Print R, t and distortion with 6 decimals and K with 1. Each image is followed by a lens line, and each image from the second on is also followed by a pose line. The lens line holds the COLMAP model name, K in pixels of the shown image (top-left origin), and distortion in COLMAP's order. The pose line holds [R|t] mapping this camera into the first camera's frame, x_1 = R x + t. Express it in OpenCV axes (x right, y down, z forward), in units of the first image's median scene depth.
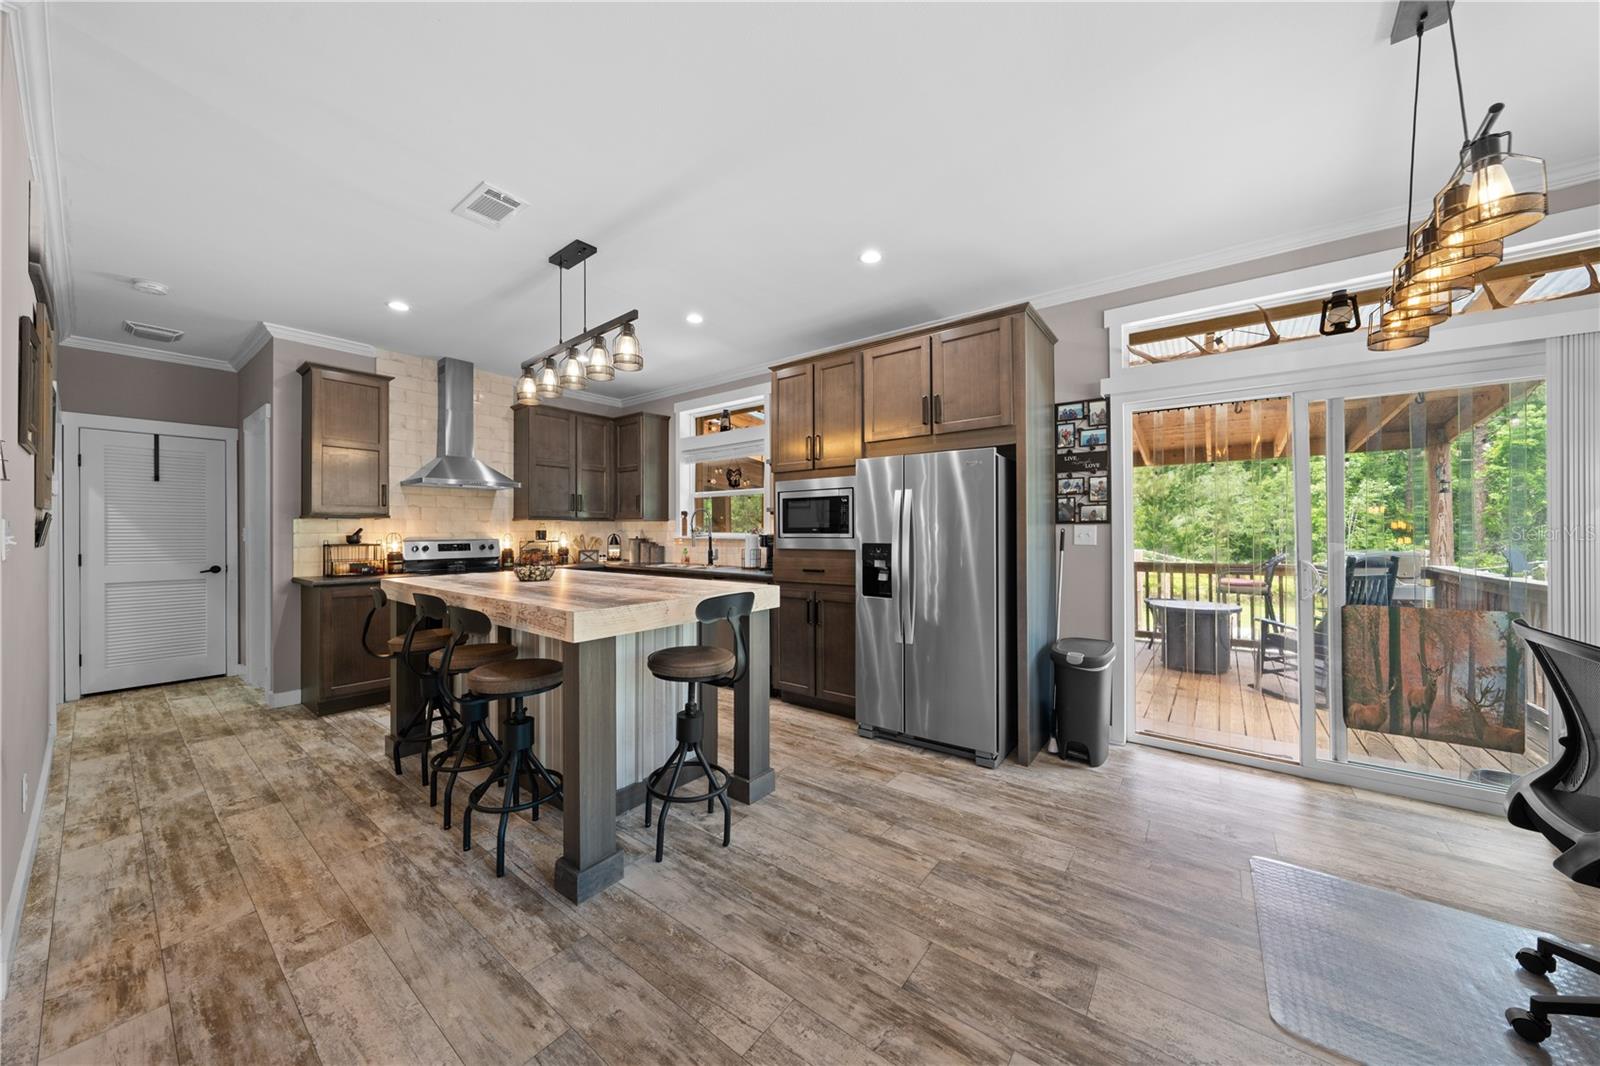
lens RADIAL K [[541.5, 0, 804.3], [0, 541.5, 530.6], [0, 0, 1]] dist [-0.004448, 0.000626]
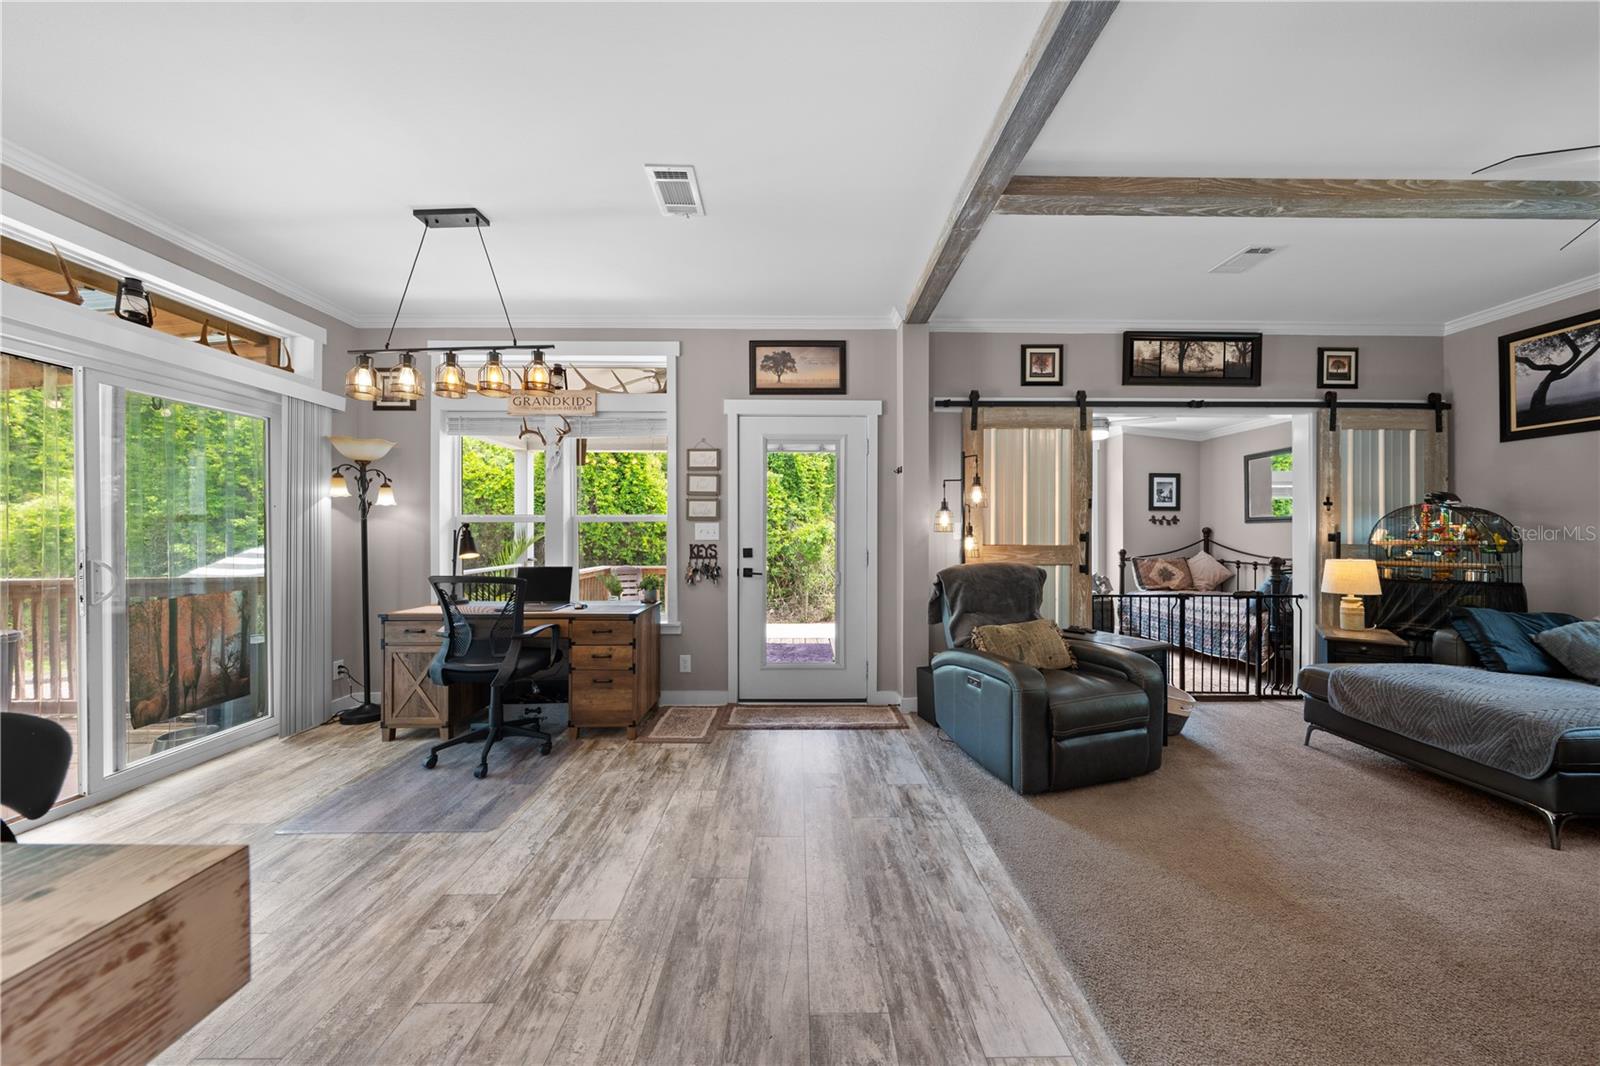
lens RADIAL K [[539.6, 0, 802.6], [0, 539.6, 531.2], [0, 0, 1]] dist [-0.003474, 0.000578]
pose [[-0.611488, 0.005131, 0.791237, -0.414812], [0.000017, 0.999979, -0.006472, 0.011468], [-0.791254, -0.003944, -0.611475, 0.529340]]
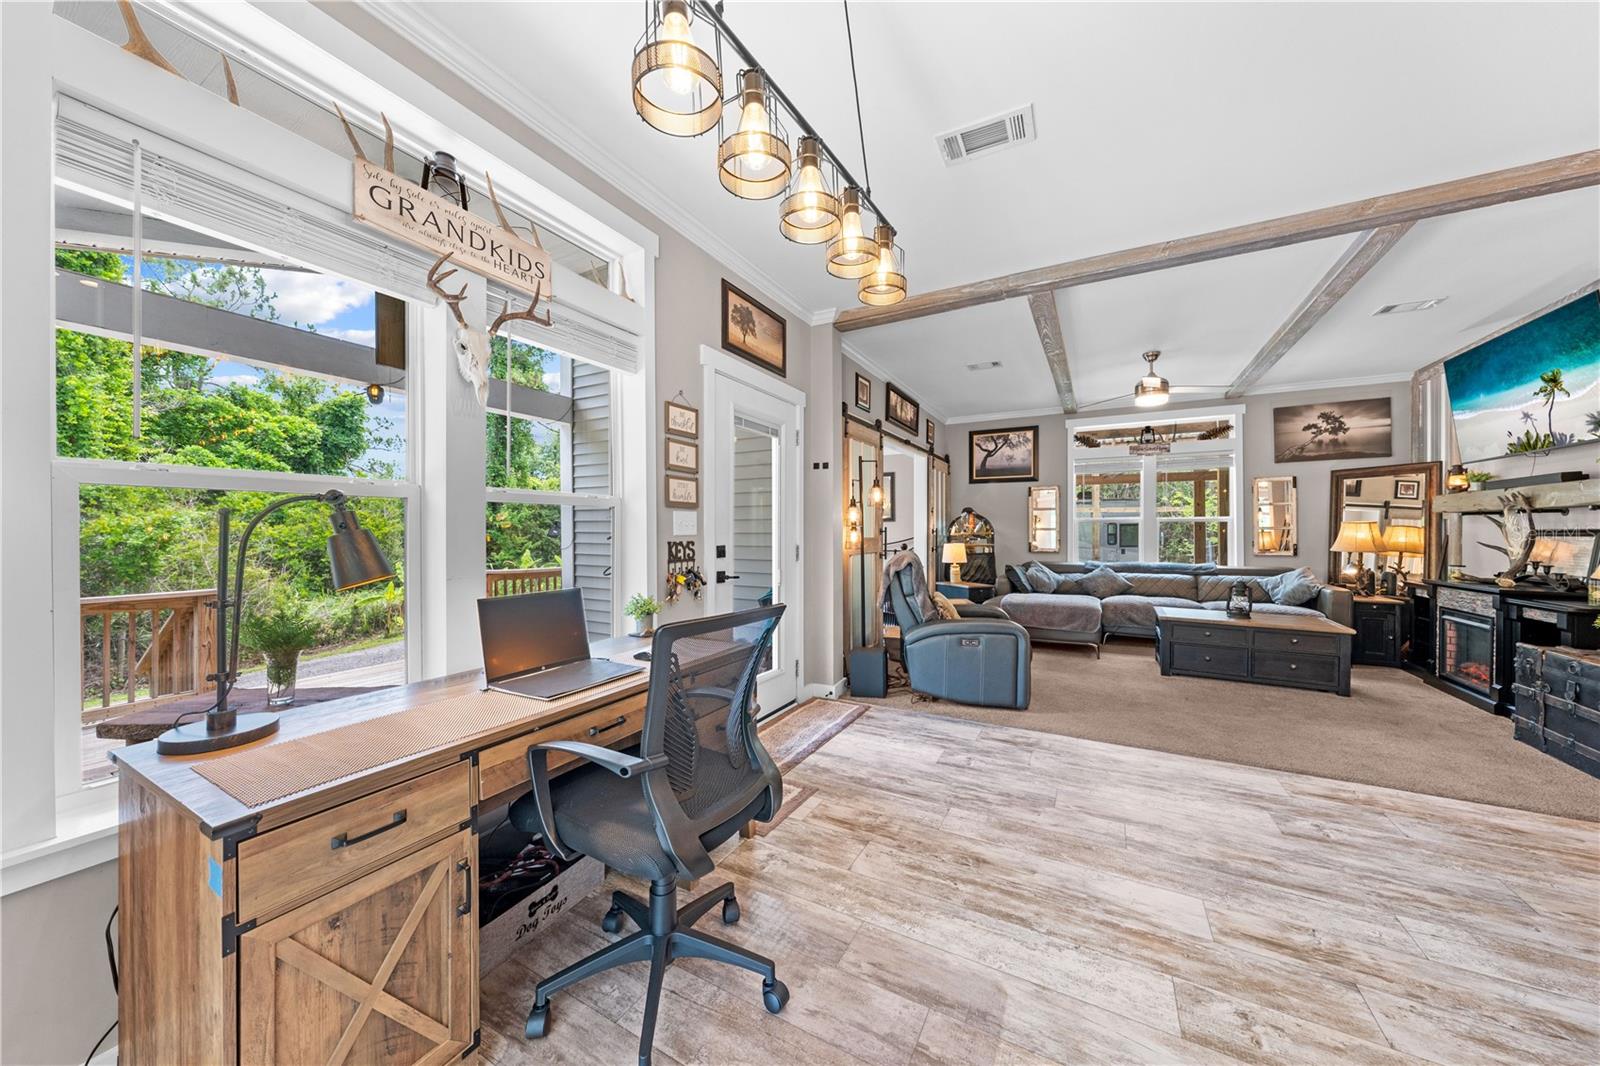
lens RADIAL K [[539.6, 0, 802.6], [0, 539.6, 531.2], [0, 0, 1]] dist [-0.003474, 0.000578]
pose [[-0.989513, 0.003473, -0.144405, 0.590924], [0.003758, 0.999991, -0.001698, 0.018904], [0.144398, -0.002223, -0.989517, 0.827920]]
